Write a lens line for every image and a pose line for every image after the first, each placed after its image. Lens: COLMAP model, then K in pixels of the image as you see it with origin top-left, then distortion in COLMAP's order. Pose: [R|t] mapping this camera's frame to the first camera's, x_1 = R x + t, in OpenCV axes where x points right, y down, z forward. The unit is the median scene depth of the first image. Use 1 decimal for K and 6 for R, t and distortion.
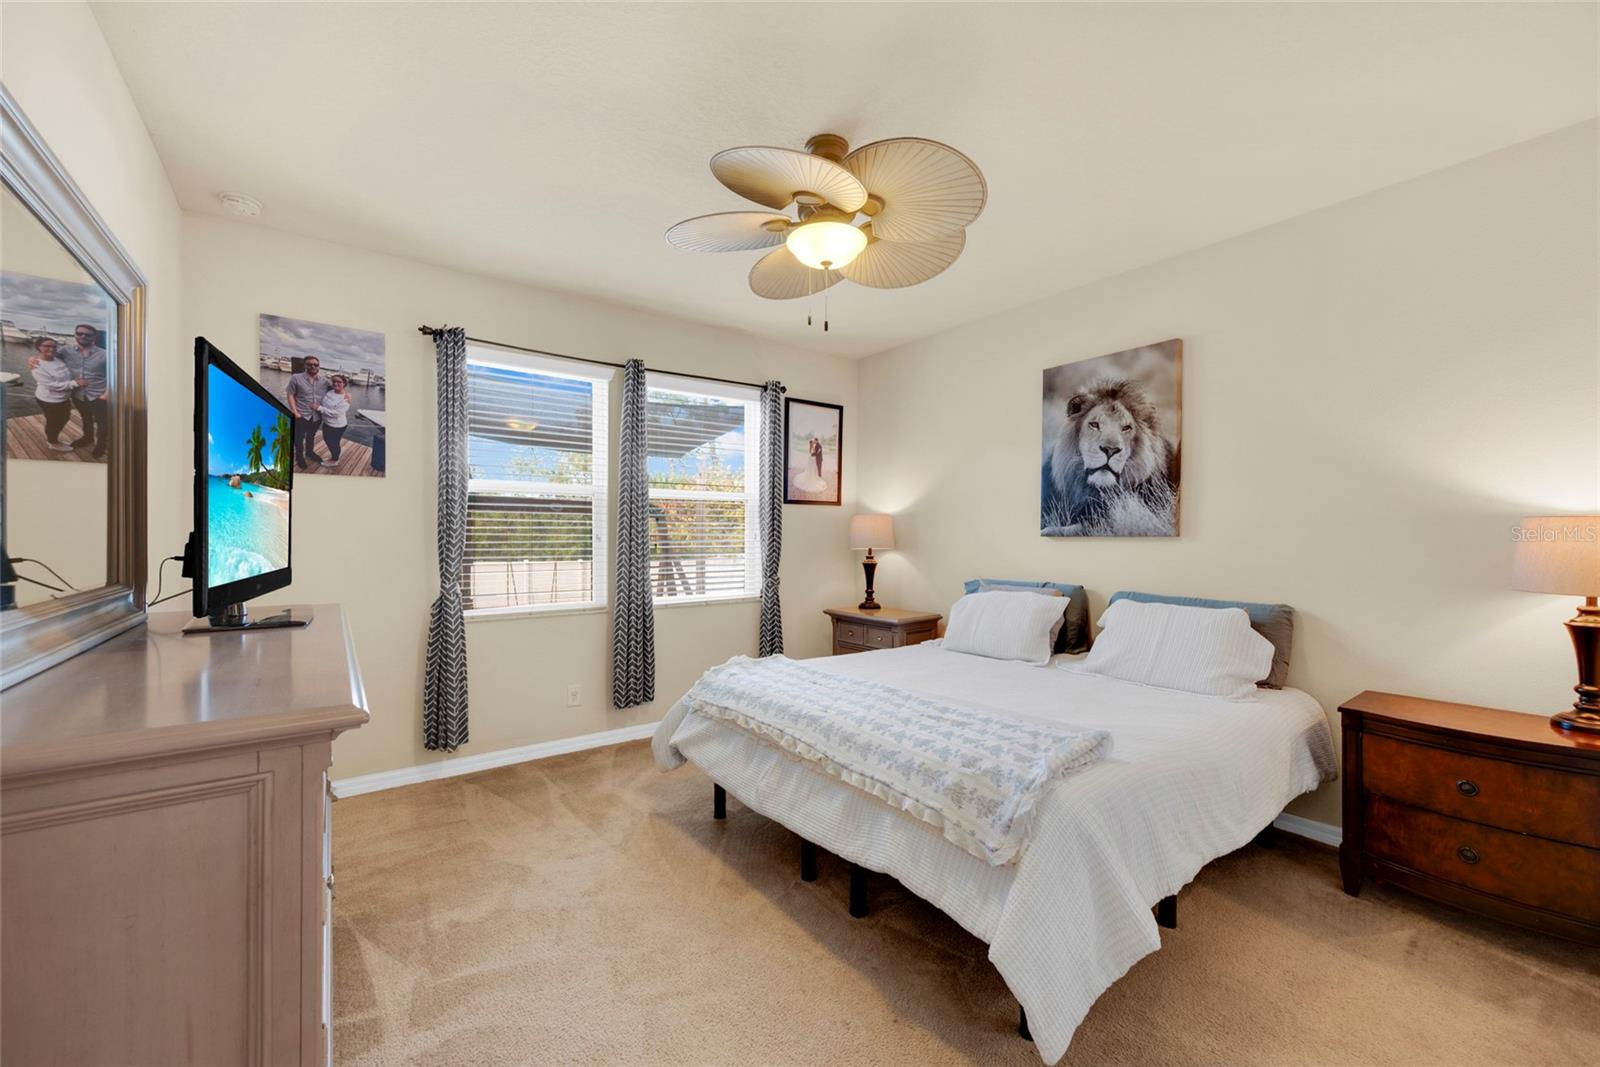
lens RADIAL K [[654.6, 0, 800.6], [0, 654.6, 534.0], [0, 0, 1]] dist [0.004789, -0.000881]
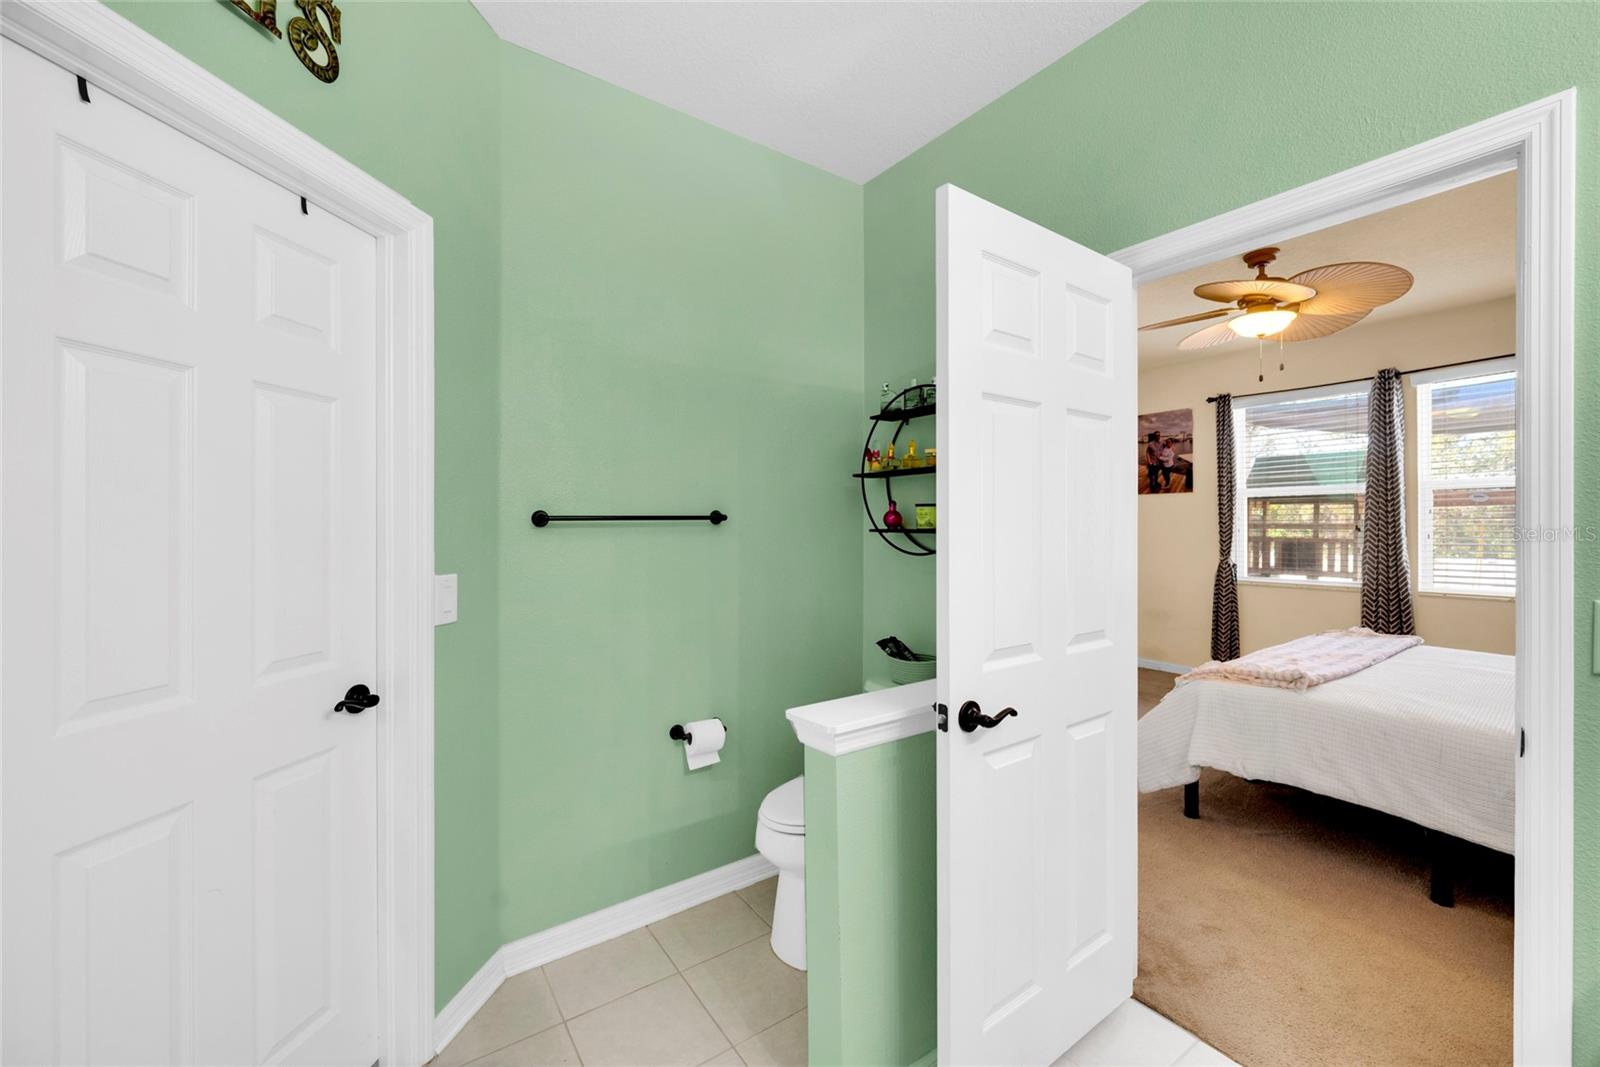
lens RADIAL K [[654.6, 0, 805.6], [0, 654.6, 529.8], [0, 0, 1]] dist [0.004789, -0.000881]
pose [[-0.011231, 0.001643, -0.999936, 1.019866], [0.002871, 0.999995, 0.001611, 0.004942], [0.999933, -0.002852, -0.011236, 0.013877]]
